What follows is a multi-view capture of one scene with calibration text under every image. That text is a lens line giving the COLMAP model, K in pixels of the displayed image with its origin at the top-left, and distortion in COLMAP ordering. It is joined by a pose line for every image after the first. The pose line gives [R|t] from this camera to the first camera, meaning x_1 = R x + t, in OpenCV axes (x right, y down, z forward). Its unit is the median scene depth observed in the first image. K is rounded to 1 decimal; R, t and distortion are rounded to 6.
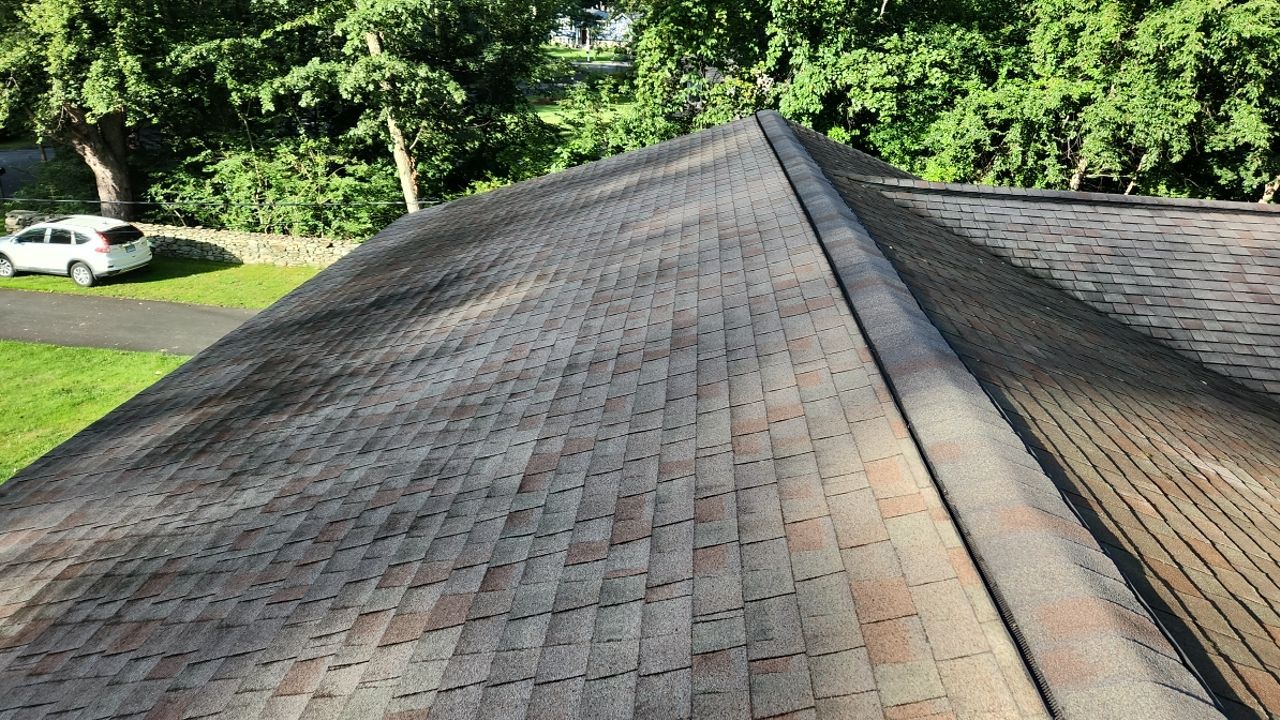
lens RADIAL K [[900.6, 0, 646.2], [0, 900.6, 362.1], [0, 0, 1]] dist [0.076450, -0.059482]
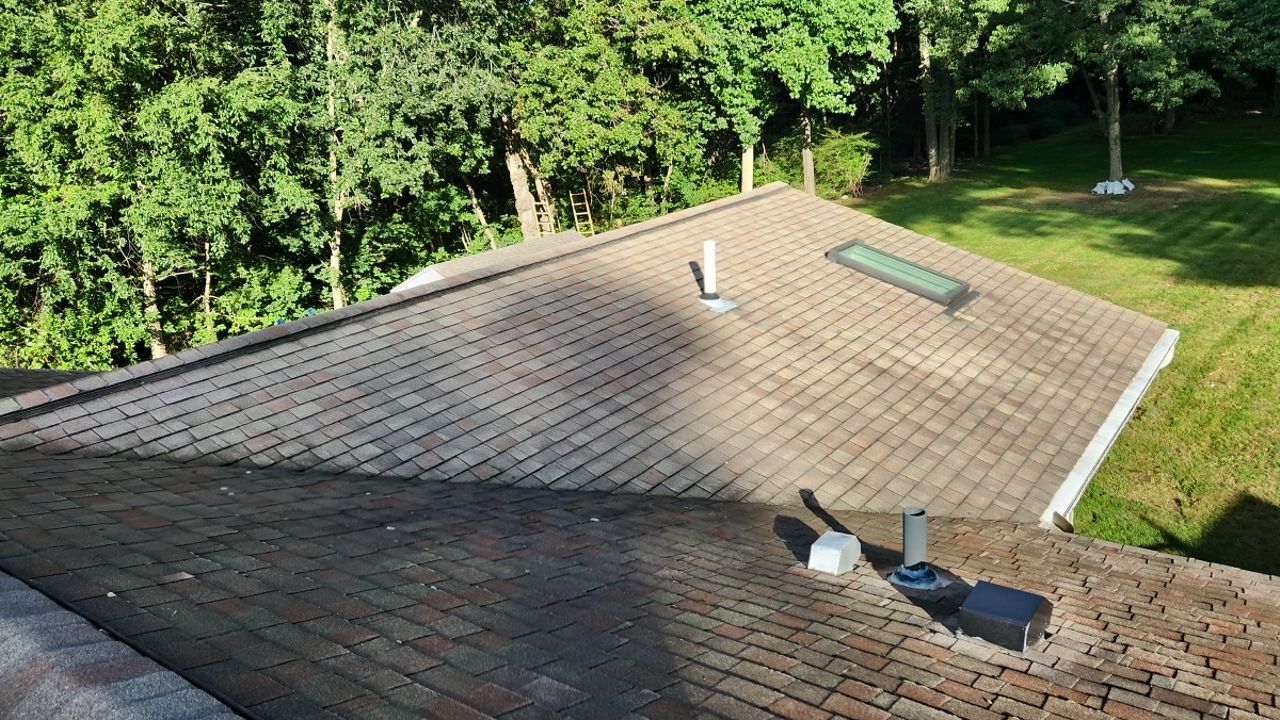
lens RADIAL K [[910.6, 0, 645.7], [0, 910.6, 356.9], [0, 0, 1]] dist [0.087724, -0.065177]
pose [[0.542749, -0.348366, 0.764241, 0.021539], [0.420179, 0.900494, 0.112072, -0.039800], [-0.727237, 0.260291, 0.635118, 0.104469]]
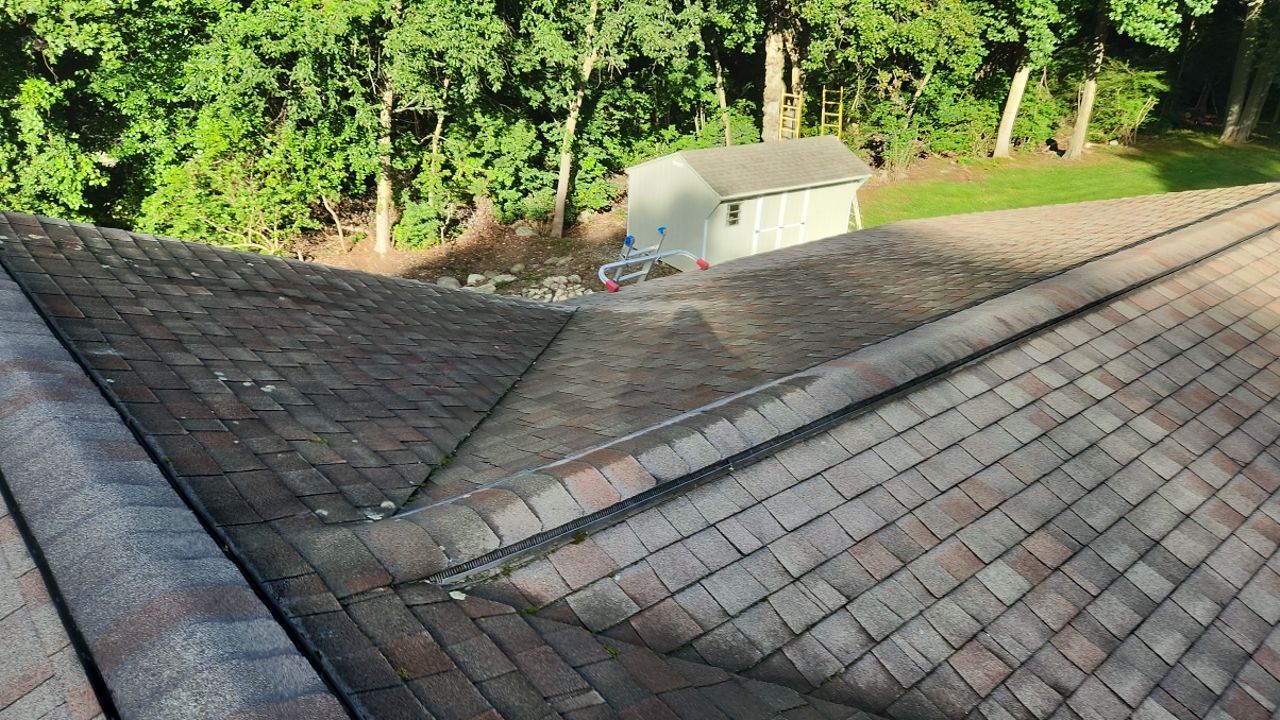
lens RADIAL K [[900.6, 0, 646.2], [0, 900.6, 362.1], [0, 0, 1]] dist [0.076450, -0.059482]
pose [[0.706757, -0.311407, 0.635233, 0.040805], [0.245158, 0.950080, 0.192992, -0.095062], [-0.663621, 0.019334, 0.747819, 0.238652]]
